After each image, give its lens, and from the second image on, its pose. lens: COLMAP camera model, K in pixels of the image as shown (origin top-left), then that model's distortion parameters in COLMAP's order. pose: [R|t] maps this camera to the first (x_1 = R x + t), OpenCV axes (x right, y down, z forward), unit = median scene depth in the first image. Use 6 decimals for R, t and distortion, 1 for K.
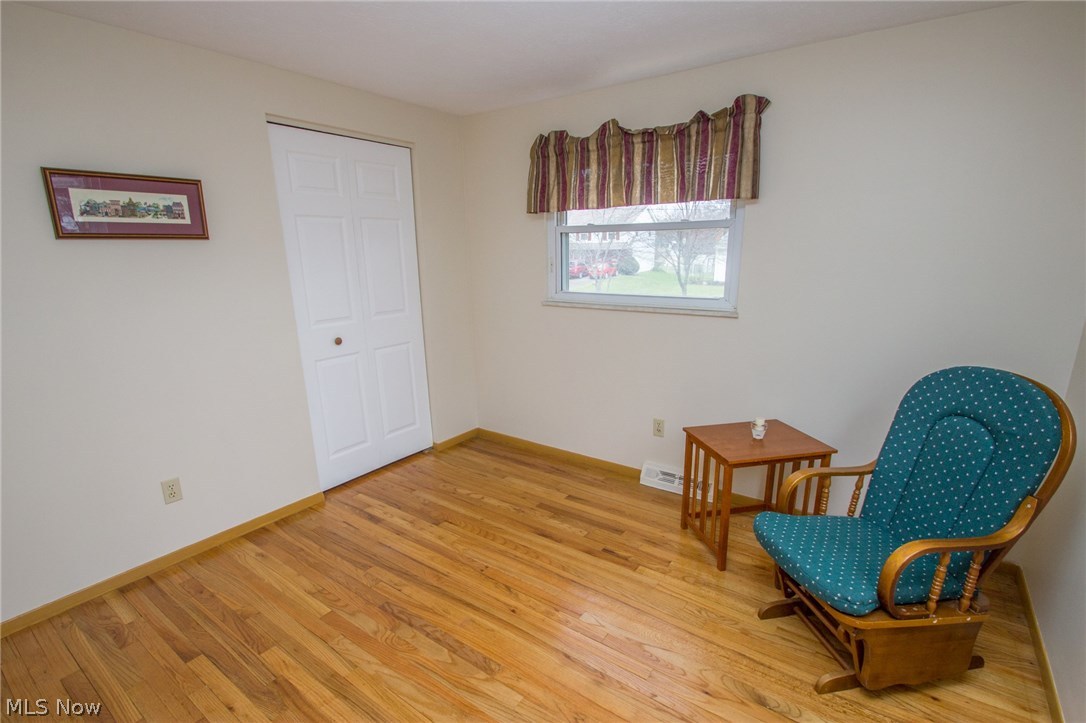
lens RADIAL K [[504.9, 0, 551.6], [0, 504.9, 384.1], [0, 0, 1]] dist [0.012057, -0.016082]
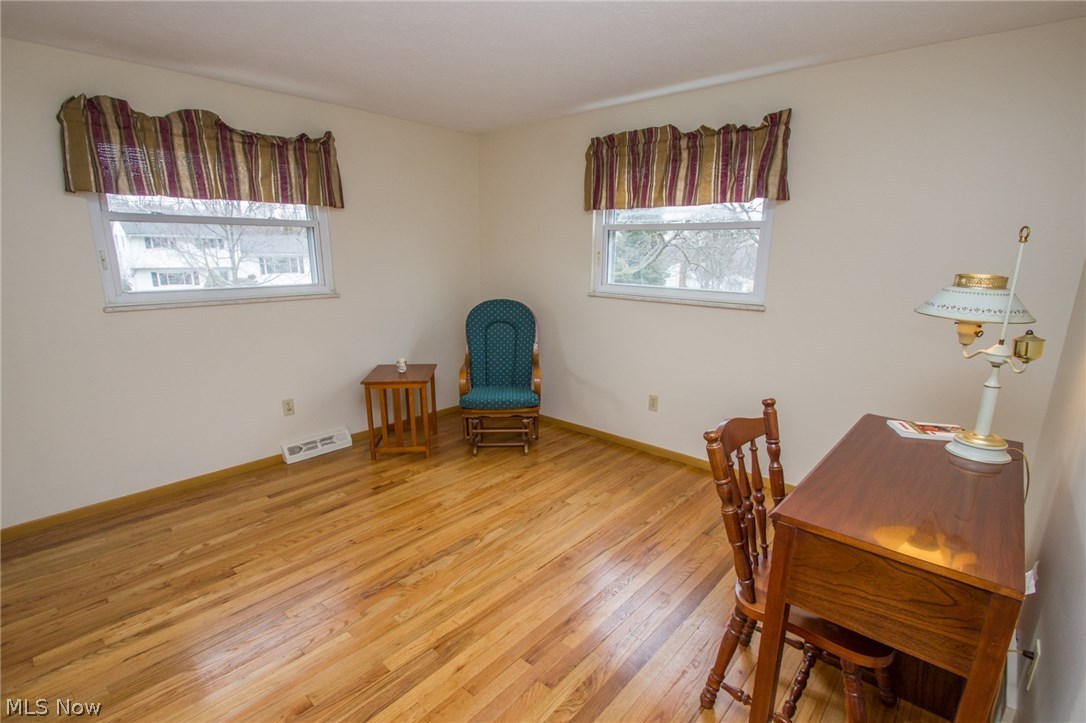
lens RADIAL K [[504.9, 0, 551.6], [0, 504.9, 384.1], [0, 0, 1]] dist [0.012057, -0.016082]
pose [[0.110335, -0.242577, 0.963837, -0.884252], [0.250801, 0.945170, 0.209169, -0.054606], [-0.961730, 0.218653, 0.165124, 0.302537]]
